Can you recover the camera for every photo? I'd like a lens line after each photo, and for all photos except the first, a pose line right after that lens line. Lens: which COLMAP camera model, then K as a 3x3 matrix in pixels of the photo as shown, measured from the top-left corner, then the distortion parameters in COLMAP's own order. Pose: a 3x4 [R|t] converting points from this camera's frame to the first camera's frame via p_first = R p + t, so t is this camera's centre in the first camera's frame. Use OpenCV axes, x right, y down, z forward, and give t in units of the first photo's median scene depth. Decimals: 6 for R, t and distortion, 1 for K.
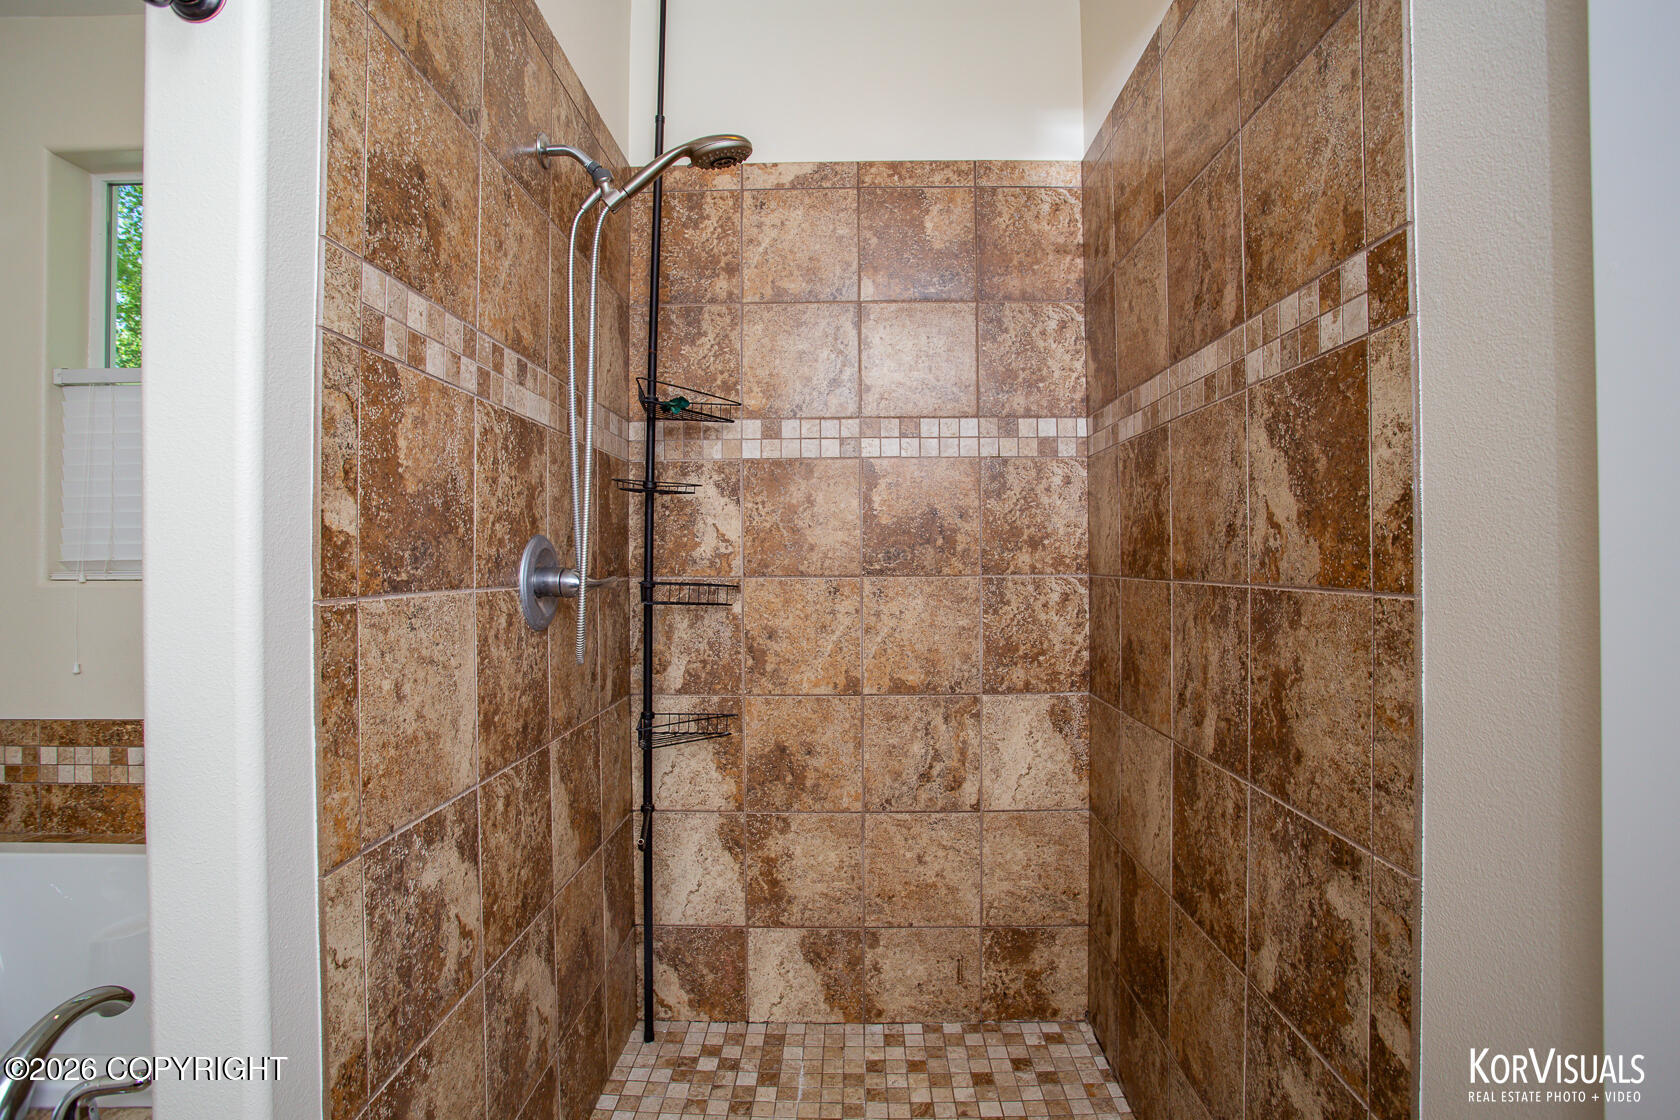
lens RADIAL K [[857.6, 0, 840.0], [0, 857.6, 560.0], [0, 0, 1]] dist [-0.053930, 0.041446]
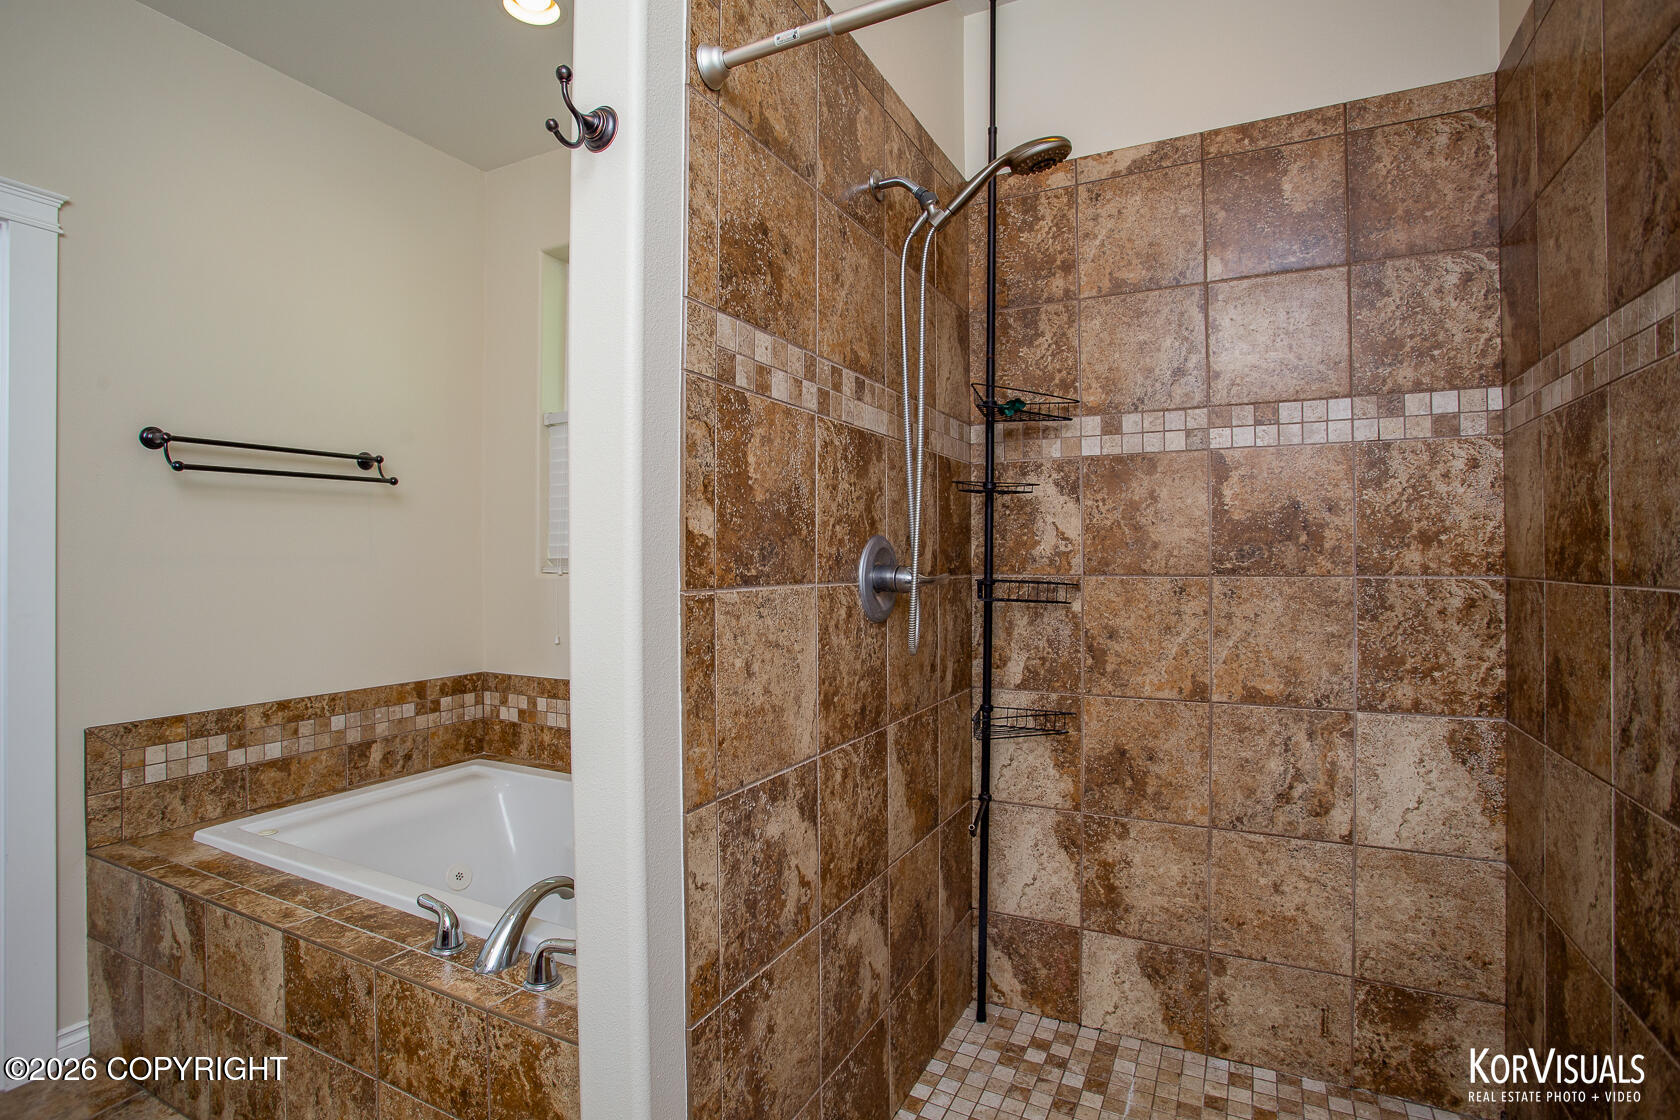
lens RADIAL K [[841.3, 0, 816.8], [0, 841.3, 561.8], [0, 0, 1]] dist [-0.045717, 0.043034]
pose [[0.904488, 0.002922, -0.426489, 0.032599], [-0.001020, 0.999988, 0.004688, -0.000283], [0.426498, -0.003806, 0.904481, -0.011731]]
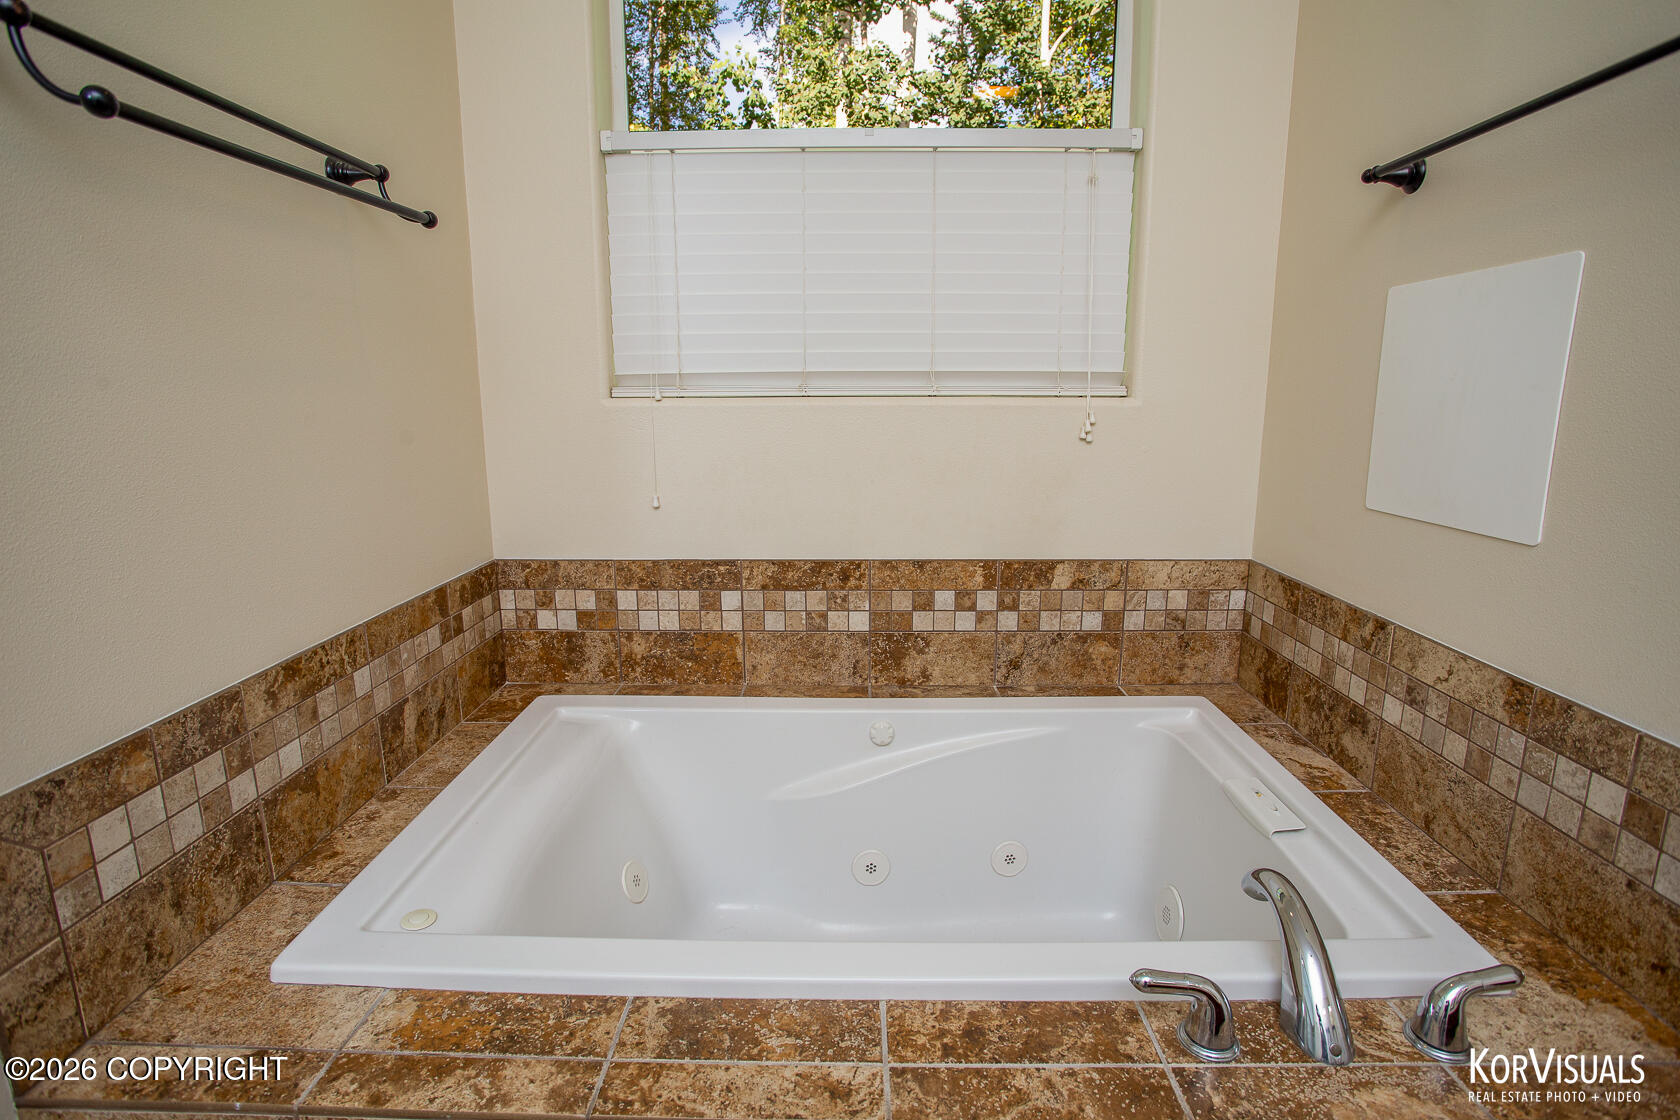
lens RADIAL K [[816.9, 0, 840.0], [0, 816.9, 560.0], [0, 0, 1]] dist [-0.076721, 0.037297]
pose [[0.998348, -0.009987, 0.056587, -1.440577], [-0.001694, 0.979238, 0.202706, 0.036063], [-0.057437, -0.202467, 0.977603, 0.323391]]
